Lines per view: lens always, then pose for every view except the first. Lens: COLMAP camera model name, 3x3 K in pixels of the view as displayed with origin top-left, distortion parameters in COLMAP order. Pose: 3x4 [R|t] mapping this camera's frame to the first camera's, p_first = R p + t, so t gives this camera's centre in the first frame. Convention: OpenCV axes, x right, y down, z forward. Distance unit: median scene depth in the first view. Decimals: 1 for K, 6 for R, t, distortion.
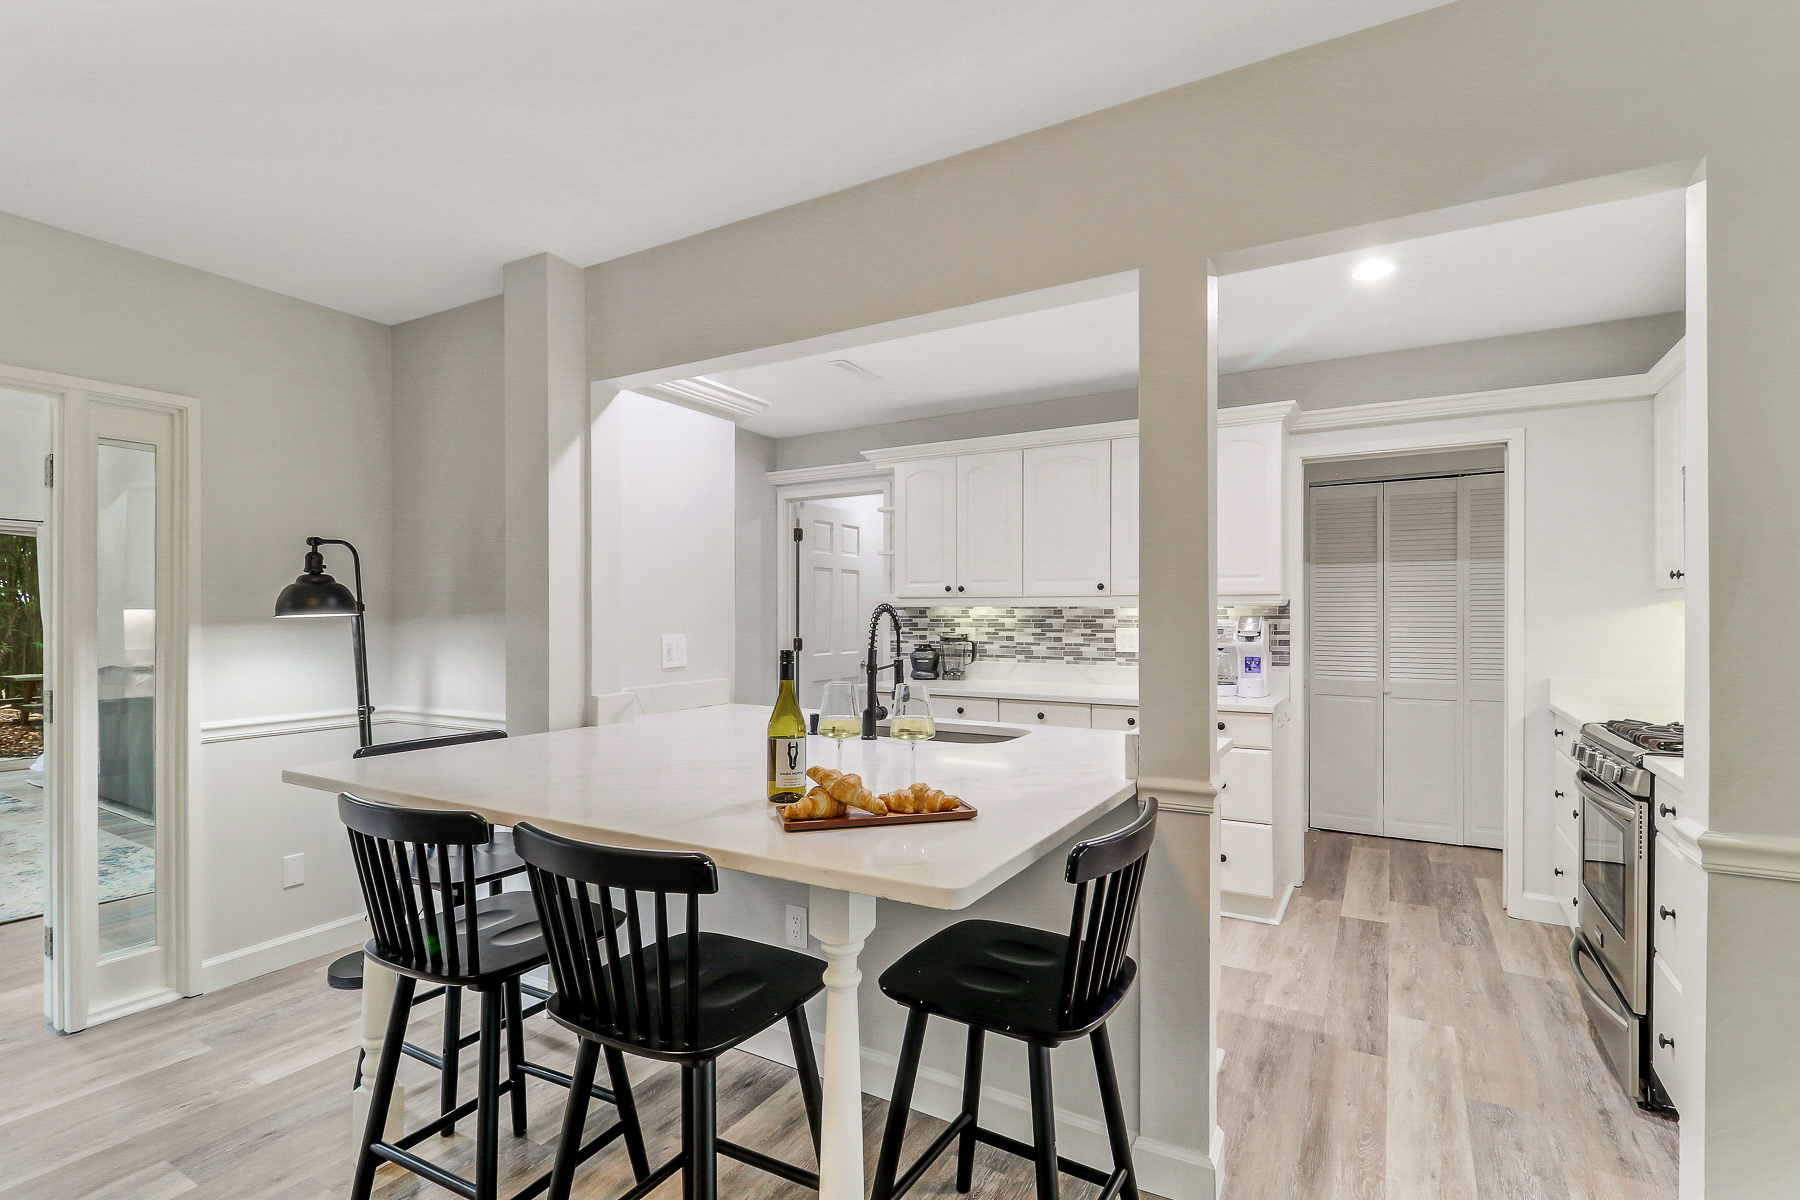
lens RADIAL K [[832.2, 0, 901.4], [0, 832.2, 613.7], [0, 0, 1]] dist [0.024816, -0.012919]
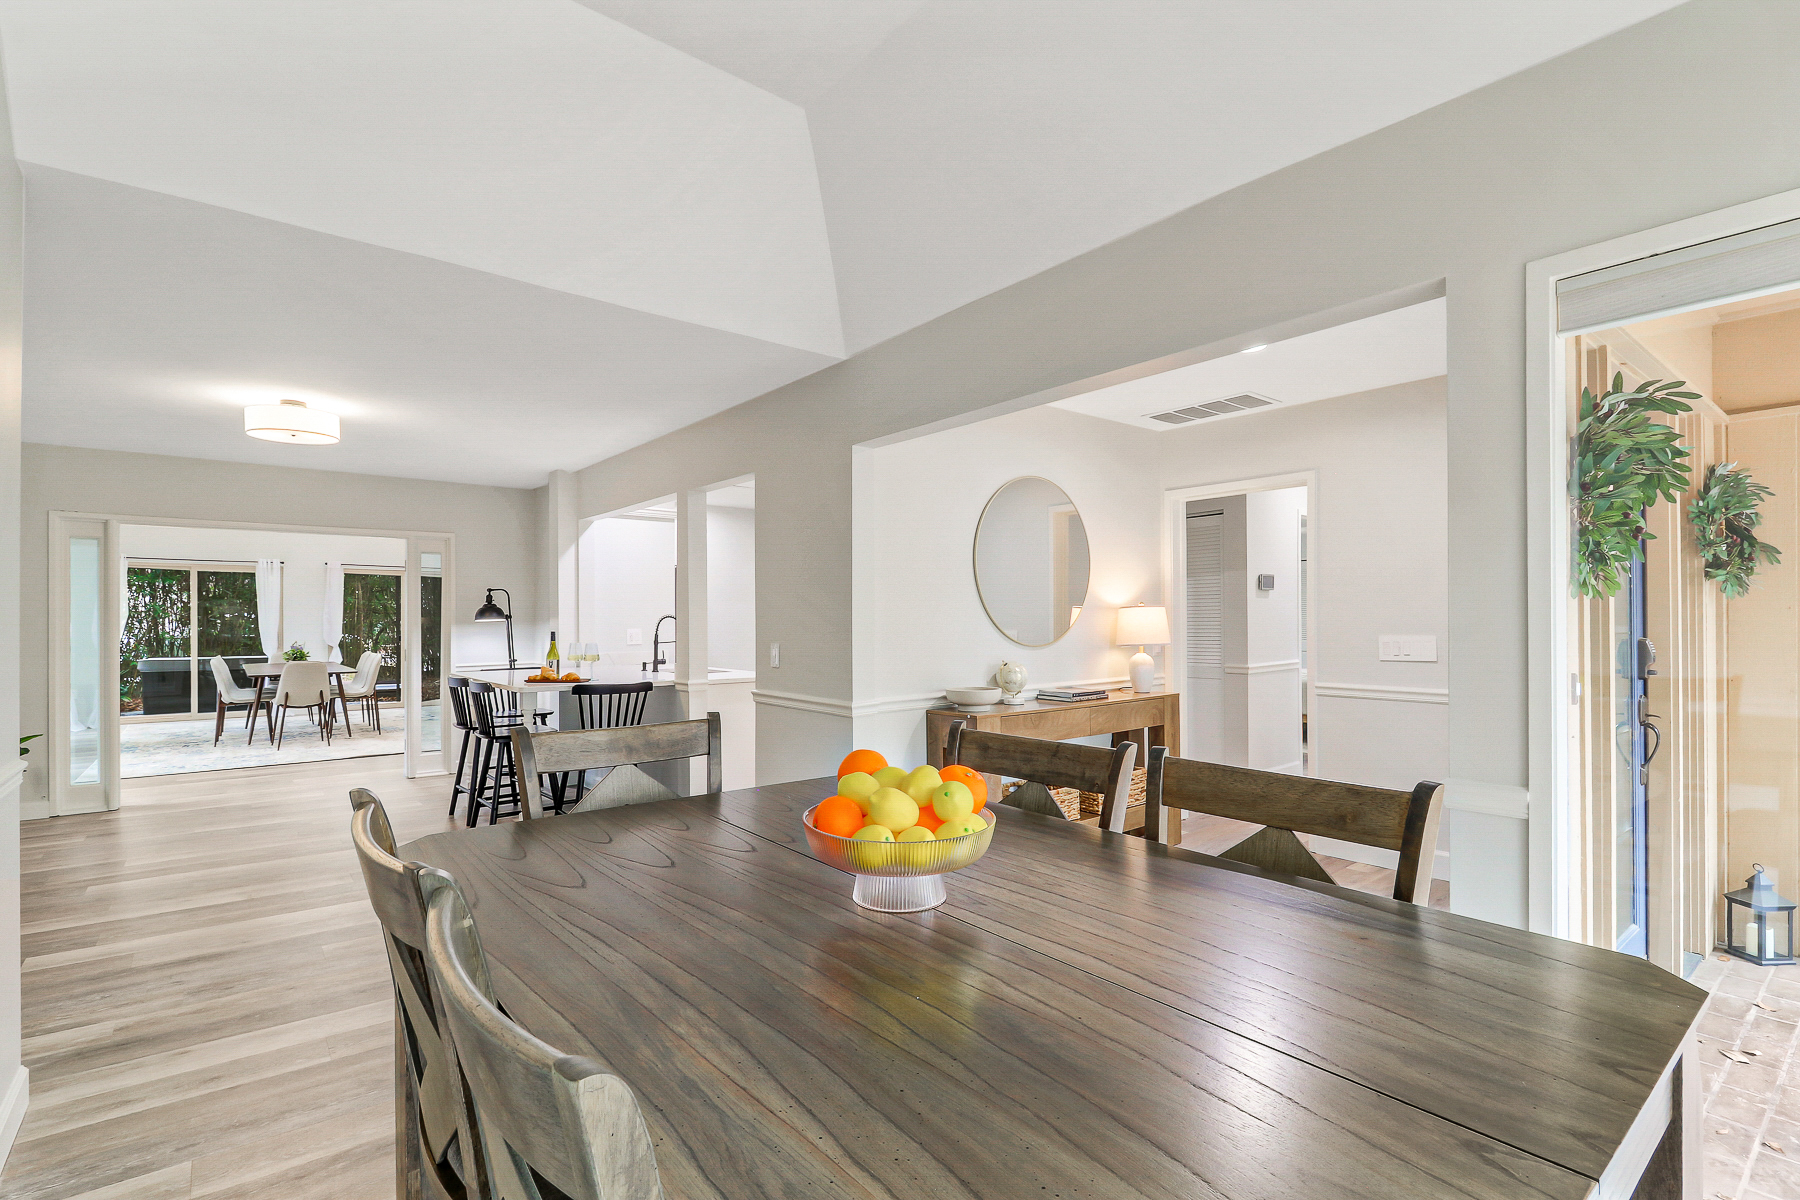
lens RADIAL K [[832.2, 0, 901.4], [0, 832.2, 613.7], [0, 0, 1]] dist [0.024816, -0.012919]
pose [[0.935993, -0.005735, -0.351971, 0.810769], [0.004094, 0.999977, -0.005406, -0.000073], [0.351994, 0.003619, 0.935995, -0.539372]]
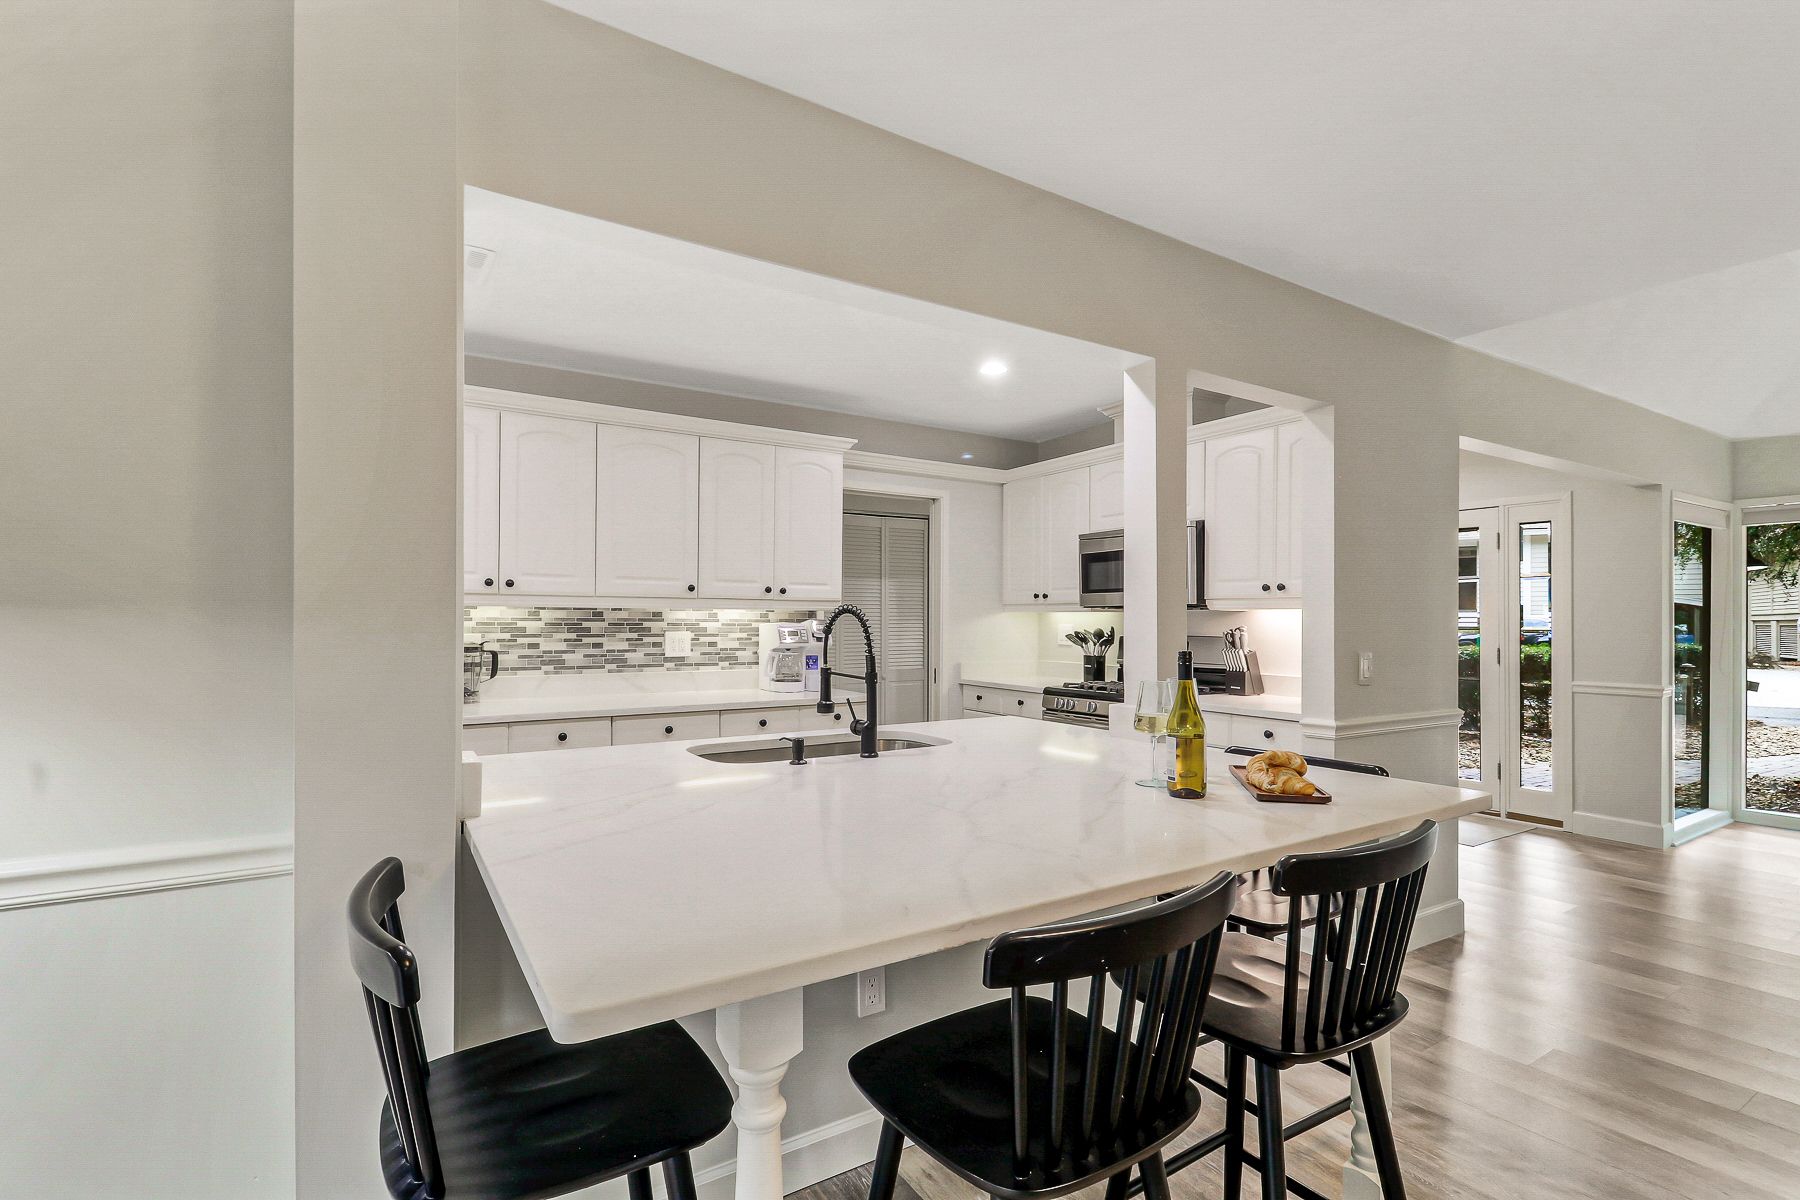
lens RADIAL K [[834.9, 0, 910.3], [0, 834.9, 621.4], [0, 0, 1]] dist [0.023325, -0.017457]
pose [[0.453435, 0.001482, 0.891288, -0.461188], [-0.005134, 0.999986, 0.000949, 0.003021], [-0.891275, -0.005006, 0.453437, 0.316330]]
